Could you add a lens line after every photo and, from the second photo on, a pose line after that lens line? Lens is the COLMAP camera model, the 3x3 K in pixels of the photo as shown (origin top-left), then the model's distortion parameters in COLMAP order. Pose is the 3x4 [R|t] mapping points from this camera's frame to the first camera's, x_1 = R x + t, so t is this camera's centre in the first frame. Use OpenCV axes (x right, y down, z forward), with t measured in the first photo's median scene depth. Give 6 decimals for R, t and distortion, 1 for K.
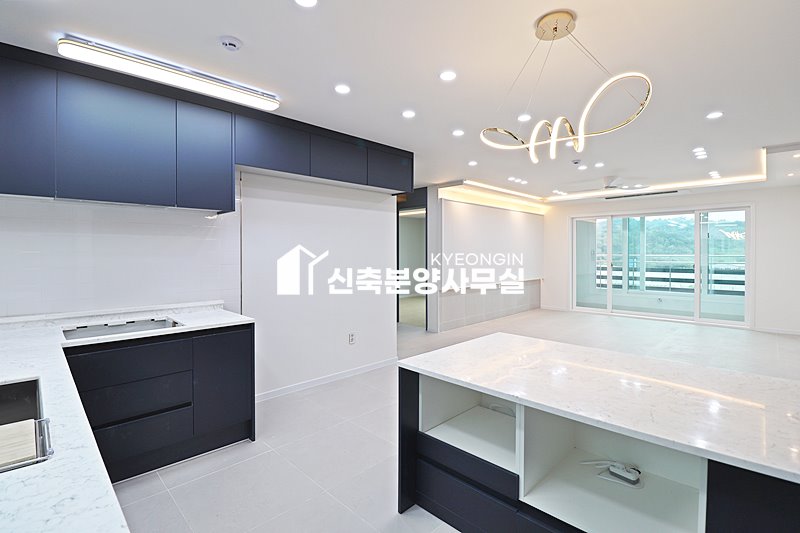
lens RADIAL K [[369.7, 0, 399.3], [0, 369.7, 255.9], [0, 0, 1]] dist [-0.003294, -0.006542]
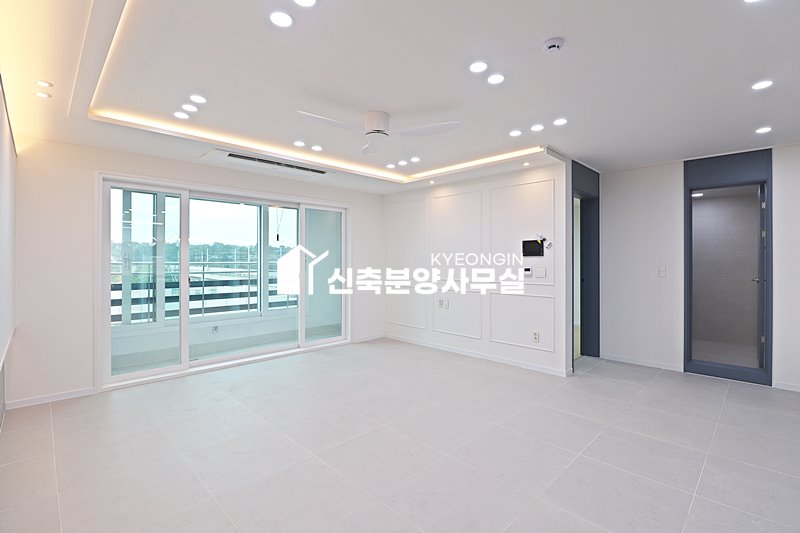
lens RADIAL K [[369.7, 0, 402.8], [0, 369.7, 260.2], [0, 0, 1]] dist [-0.003294, -0.006542]
pose [[-0.003126, 0.002441, 0.999992, 0.053904], [0.007193, 0.999971, -0.002418, -0.002499], [-0.999969, 0.007186, -0.003144, 1.308224]]
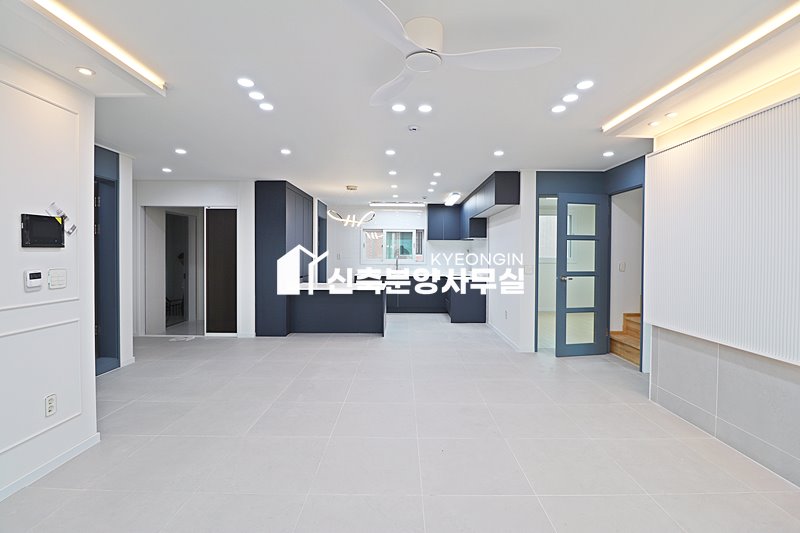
lens RADIAL K [[369.7, 0, 405.0], [0, 369.7, 261.2], [0, 0, 1]] dist [-0.003294, -0.006542]
pose [[-0.702377, 0.010299, -0.711730, 1.122735], [-0.010386, 0.999641, 0.024715, -0.013091], [0.711729, 0.024751, -0.702018, 1.666452]]
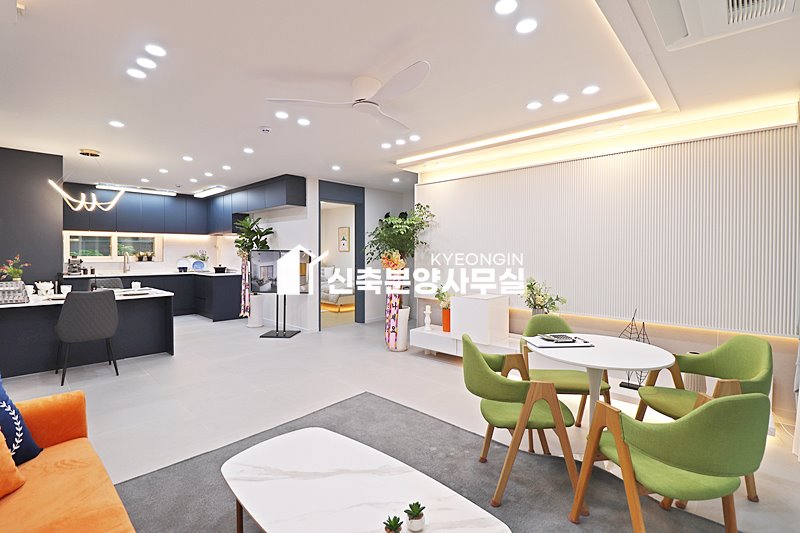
lens RADIAL K [[369.7, 0, 397.6], [0, 369.7, 265.1], [0, 0, 1]] dist [-0.003294, -0.006542]
pose [[0.031317, 0.037644, -0.998800, 1.408196], [-0.010132, 0.999251, 0.037343, -0.007453], [0.999458, 0.008950, 0.031675, 1.382416]]
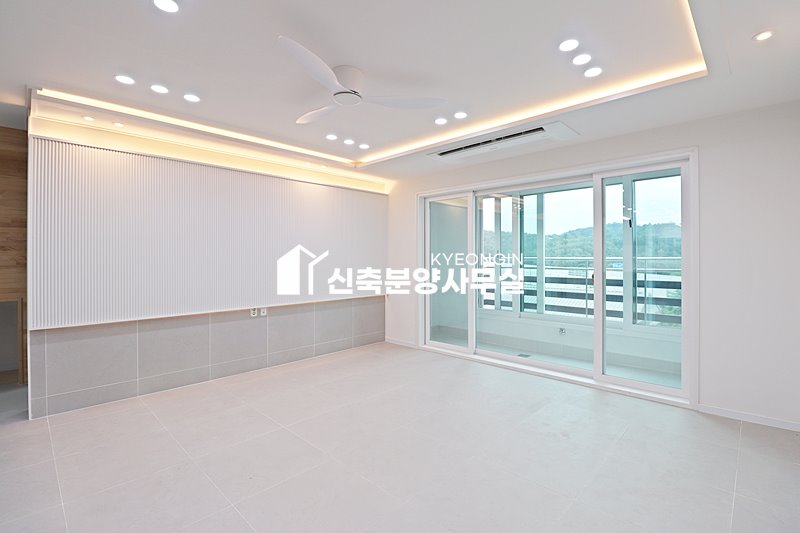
lens RADIAL K [[369.7, 0, 404.8], [0, 369.7, 257.5], [0, 0, 1]] dist [-0.003294, -0.006542]
pose [[0.999705, -0.000945, 0.024253, 0.857672], [0.001145, 0.999965, -0.008234, 0.006280], [-0.024244, 0.008260, 0.999672, 0.775785]]
